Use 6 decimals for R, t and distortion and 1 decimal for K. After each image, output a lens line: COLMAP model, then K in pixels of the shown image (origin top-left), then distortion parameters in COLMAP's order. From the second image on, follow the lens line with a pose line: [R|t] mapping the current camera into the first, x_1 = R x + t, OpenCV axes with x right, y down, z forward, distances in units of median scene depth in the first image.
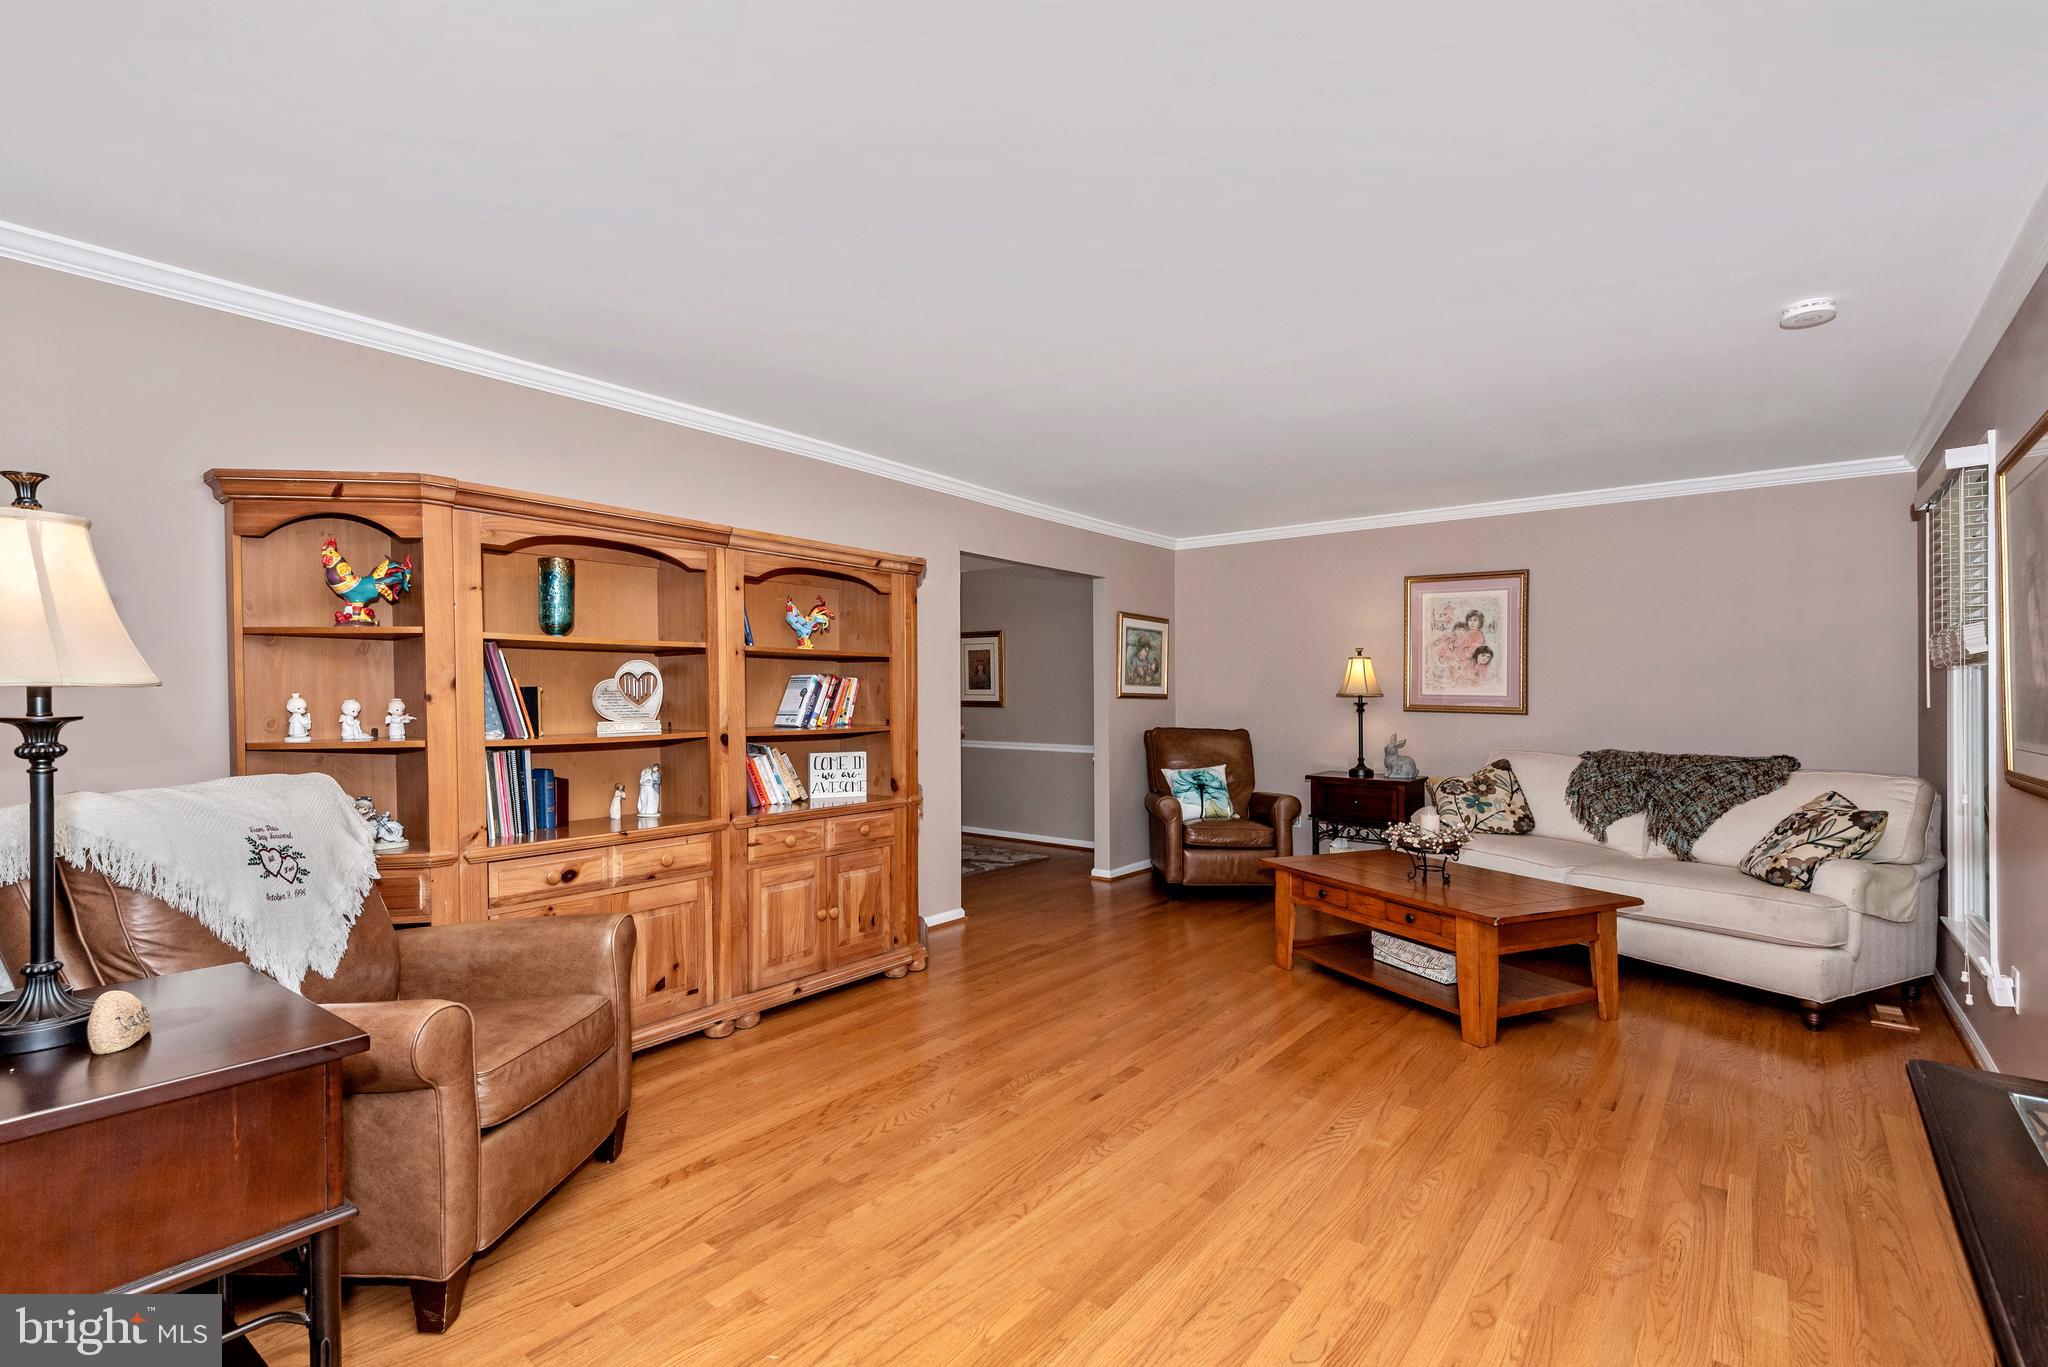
lens RADIAL K [[938.4, 0, 1014.1], [0, 938.4, 694.3], [0, 0, 1]] dist [0.020083, -0.011230]
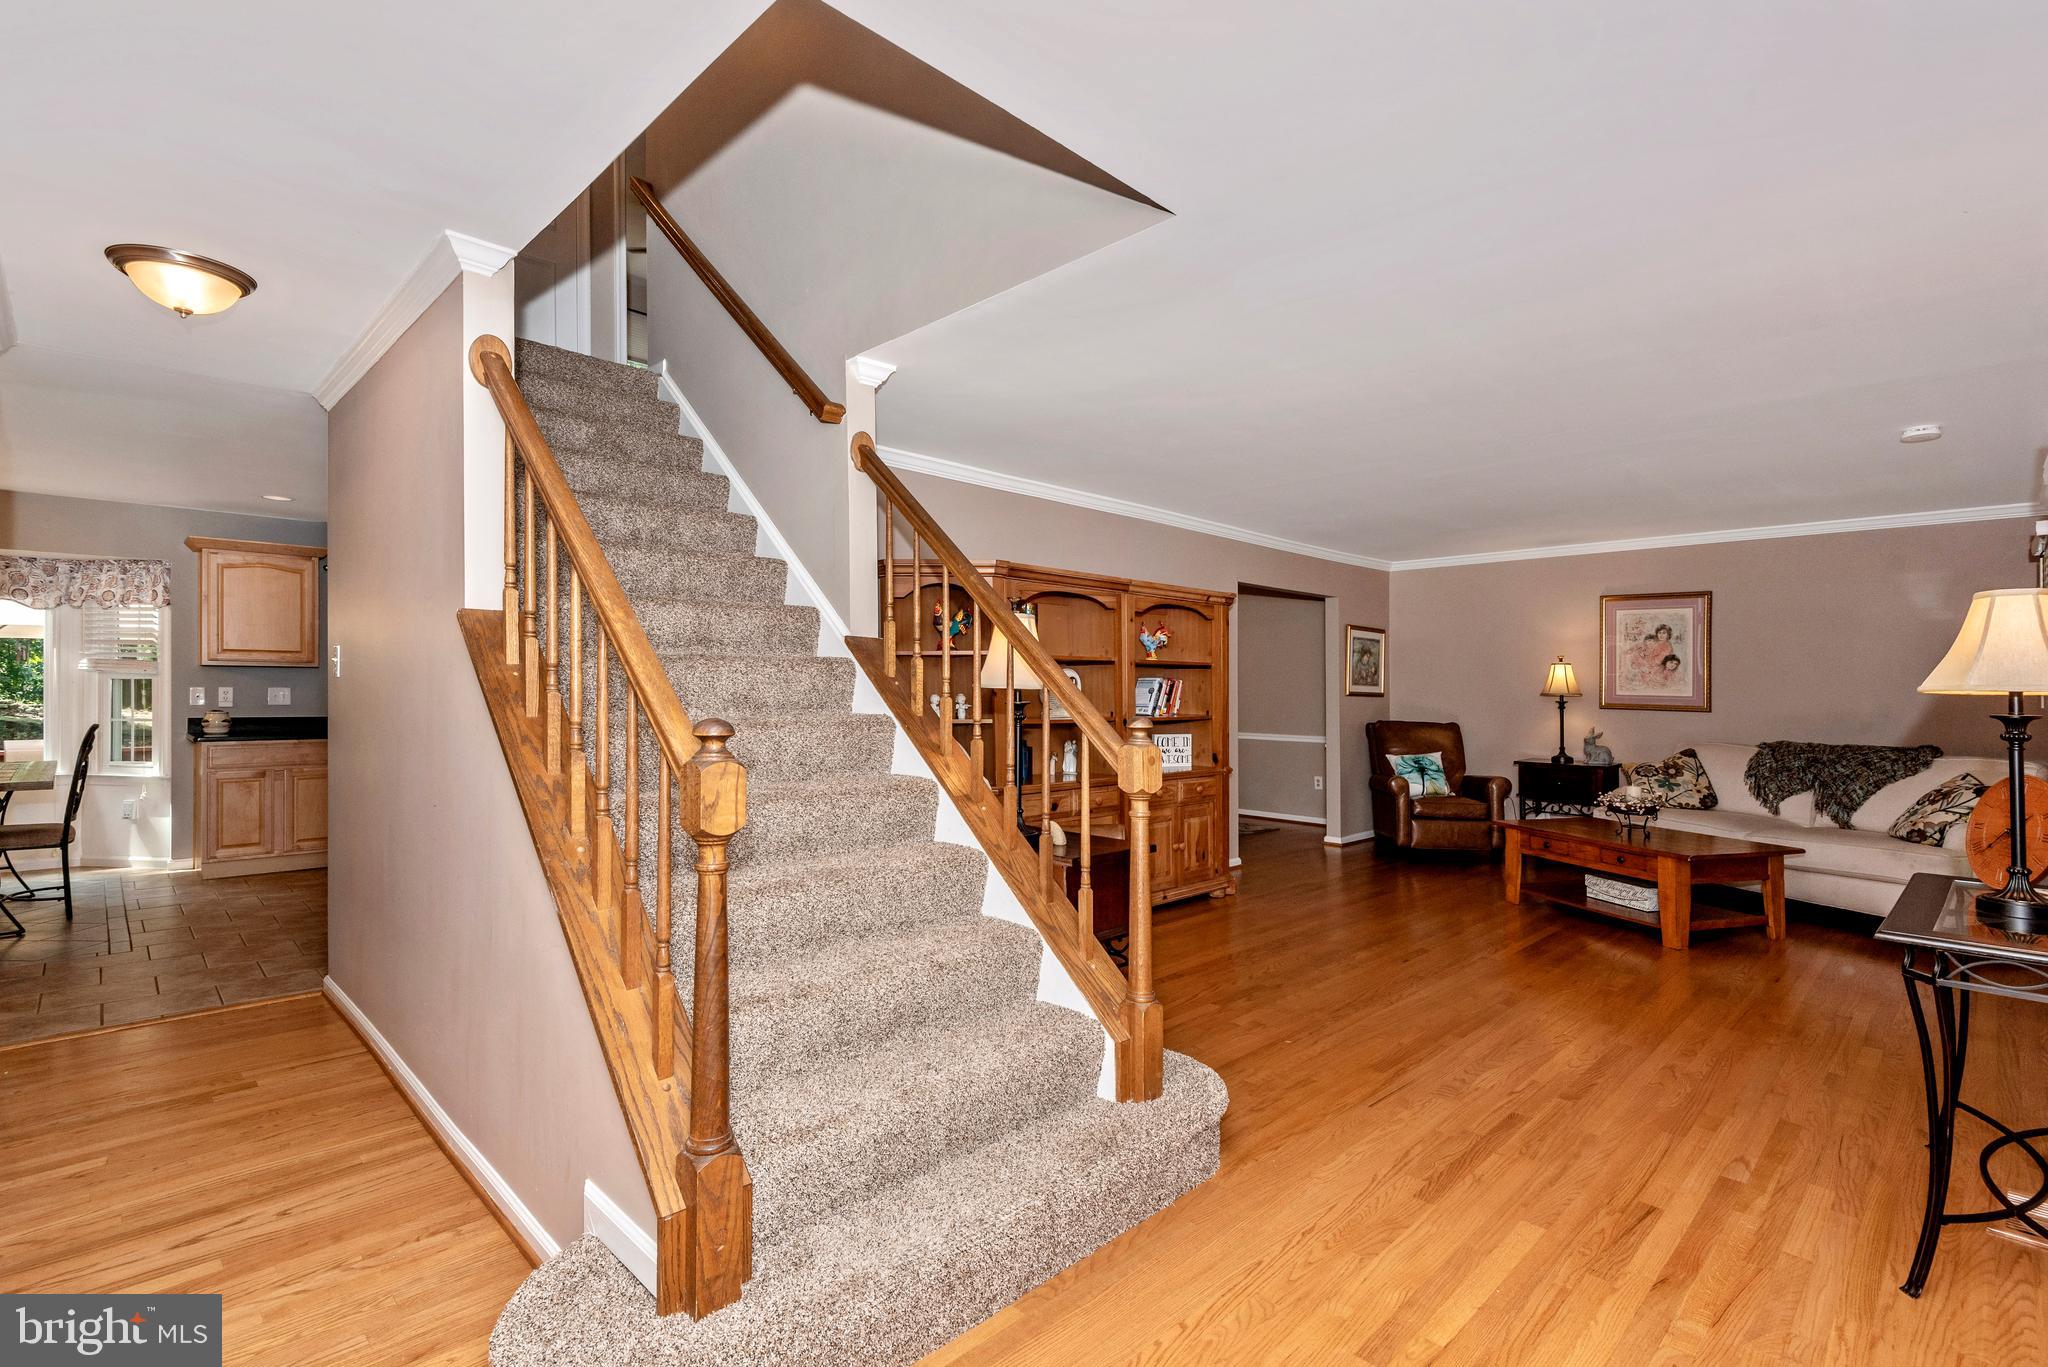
lens RADIAL K [[938.4, 0, 1039.3], [0, 938.4, 681.7], [0, 0, 1]] dist [0.020083, -0.011230]
pose [[0.993275, 0.006511, -0.115592, -0.229171], [-0.007446, 0.999943, -0.007660, -0.003449], [0.115536, 0.008469, 0.993267, -0.405334]]
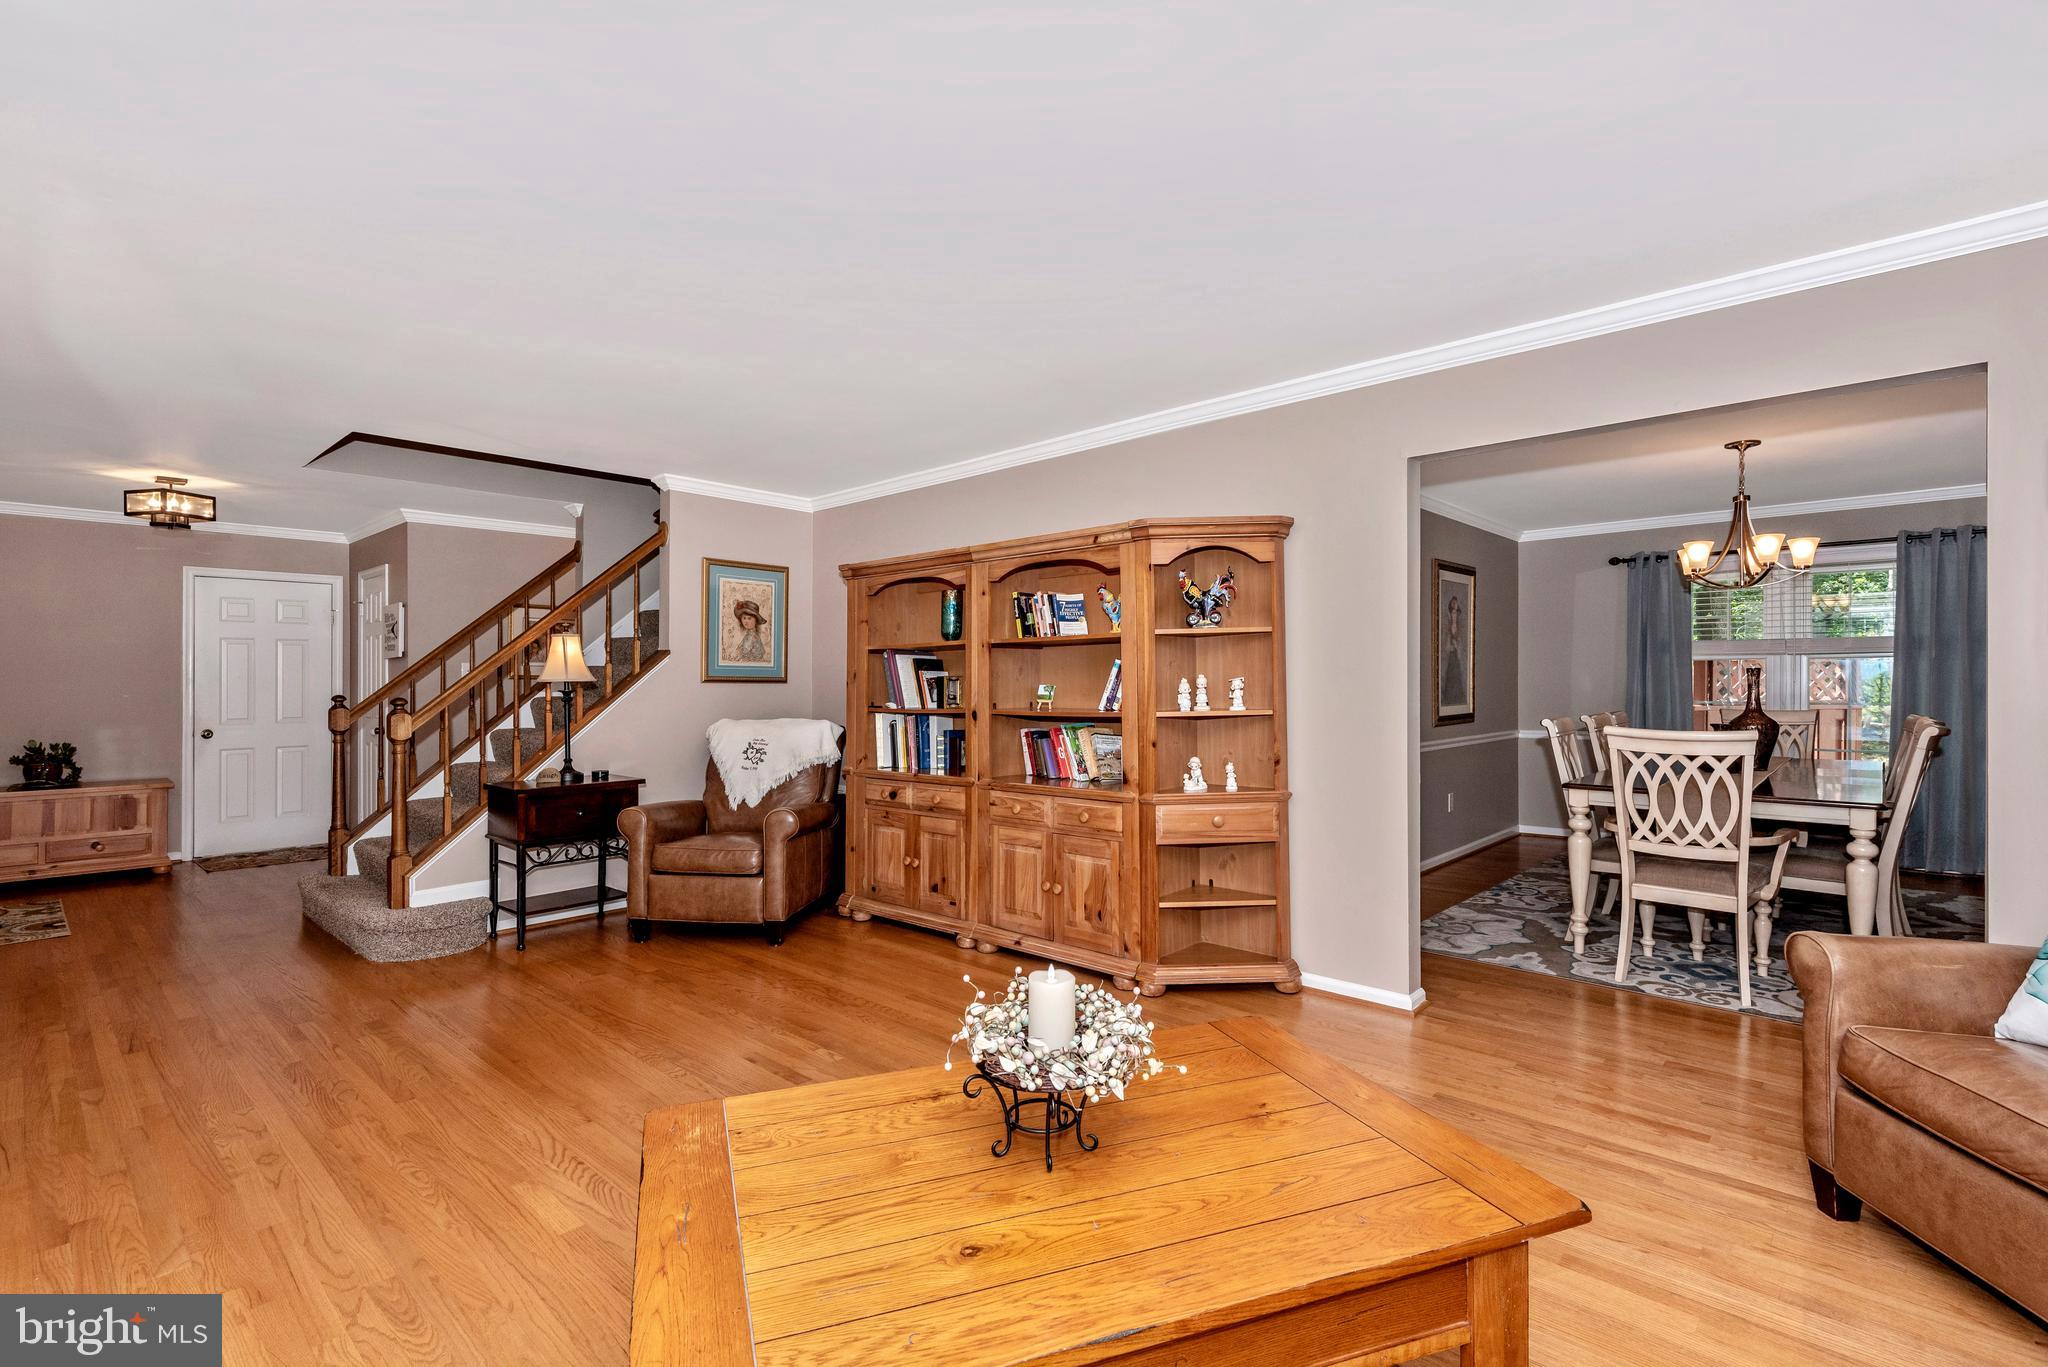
lens RADIAL K [[938.4, 0, 1039.6], [0, 938.4, 688.0], [0, 0, 1]] dist [0.020083, -0.011230]
pose [[-0.072394, 0.003644, -0.997369, 0.794294], [0.007731, 0.999965, 0.003092, 0.006812], [0.997346, -0.007487, -0.072420, 0.996213]]
